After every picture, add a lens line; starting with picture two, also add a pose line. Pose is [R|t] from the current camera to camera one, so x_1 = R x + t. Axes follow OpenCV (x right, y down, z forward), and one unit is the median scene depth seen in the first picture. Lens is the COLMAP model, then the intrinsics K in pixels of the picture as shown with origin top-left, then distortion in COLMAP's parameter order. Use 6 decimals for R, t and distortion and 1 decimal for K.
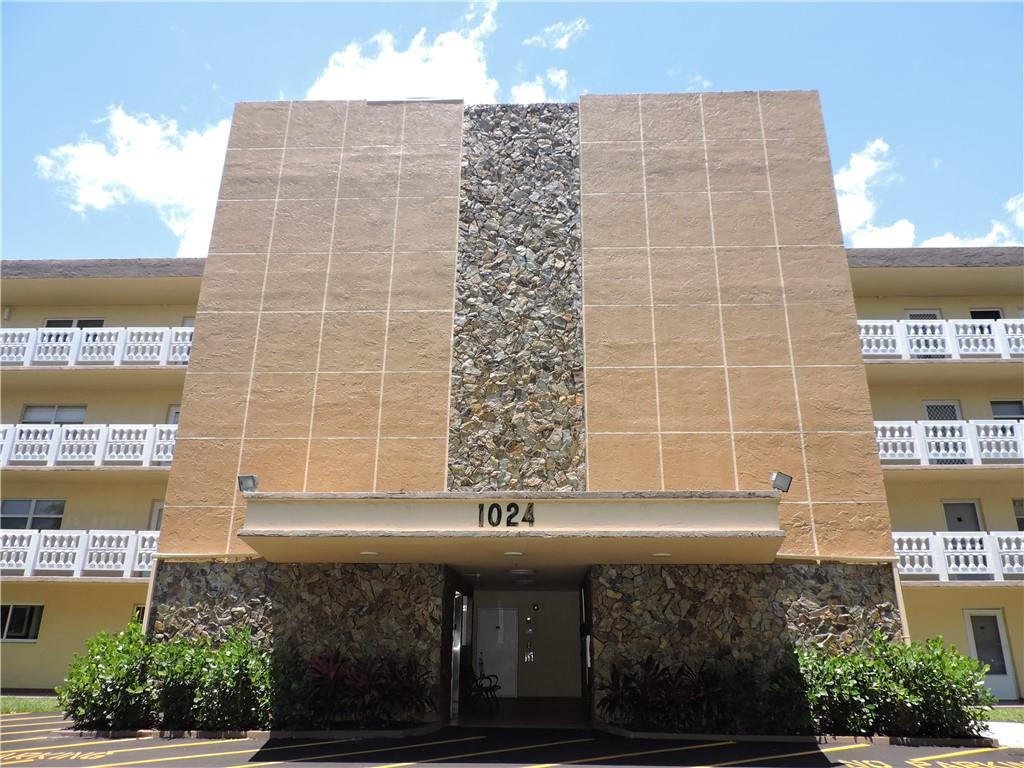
lens RADIAL K [[708.0, 0, 512.8], [0, 708.0, 388.2], [0, 0, 1]] dist [-0.025092, 0.009127]
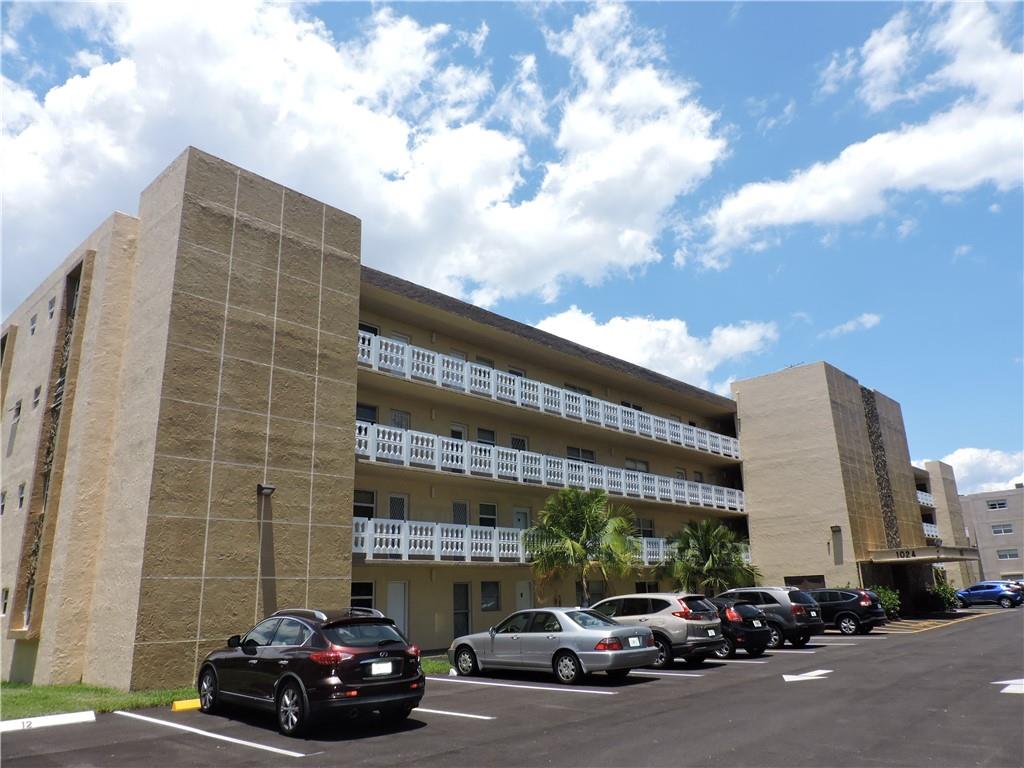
lens RADIAL K [[708.0, 0, 518.7], [0, 708.0, 390.4], [0, 0, 1]] dist [-0.025092, 0.009127]
pose [[0.676434, 0.189784, 0.711632, -0.937445], [-0.218772, 0.974394, -0.051908, 0.005548], [-0.703261, -0.120572, 0.700633, 0.037064]]
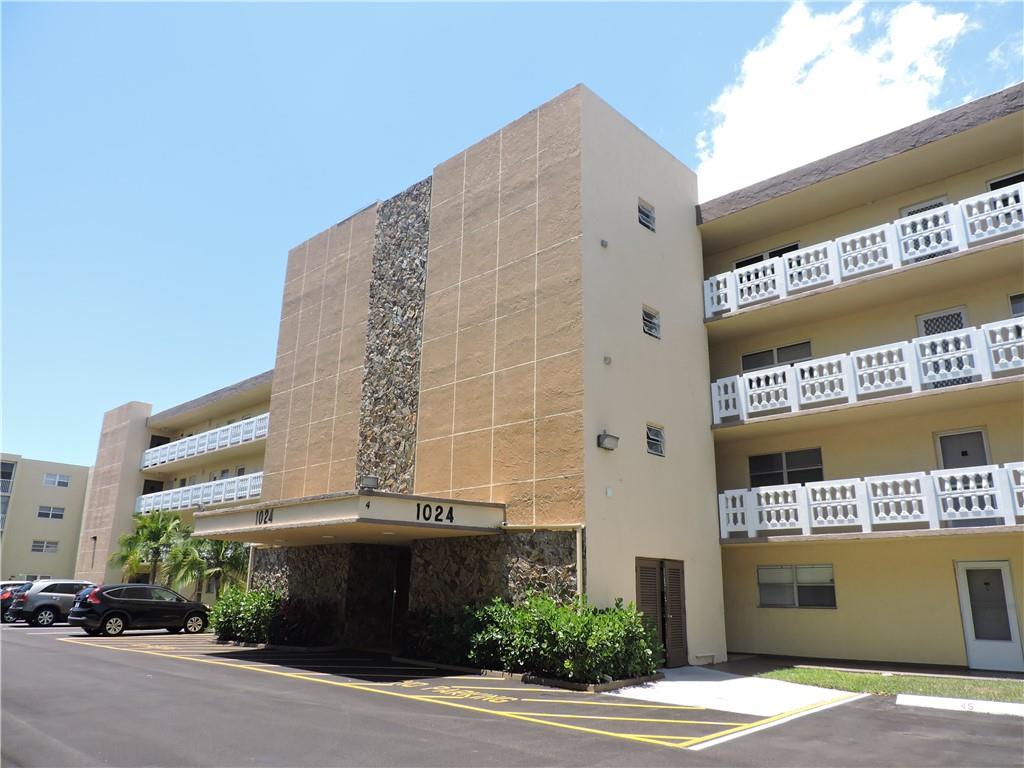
lens RADIAL K [[708.0, 0, 503.3], [0, 708.0, 376.8], [0, 0, 1]] dist [-0.025092, 0.009127]
pose [[0.758153, -0.186931, -0.624709, 1.031702], [0.211931, 0.976656, -0.035043, 0.022455], [0.616676, -0.105827, 0.780071, 0.060693]]
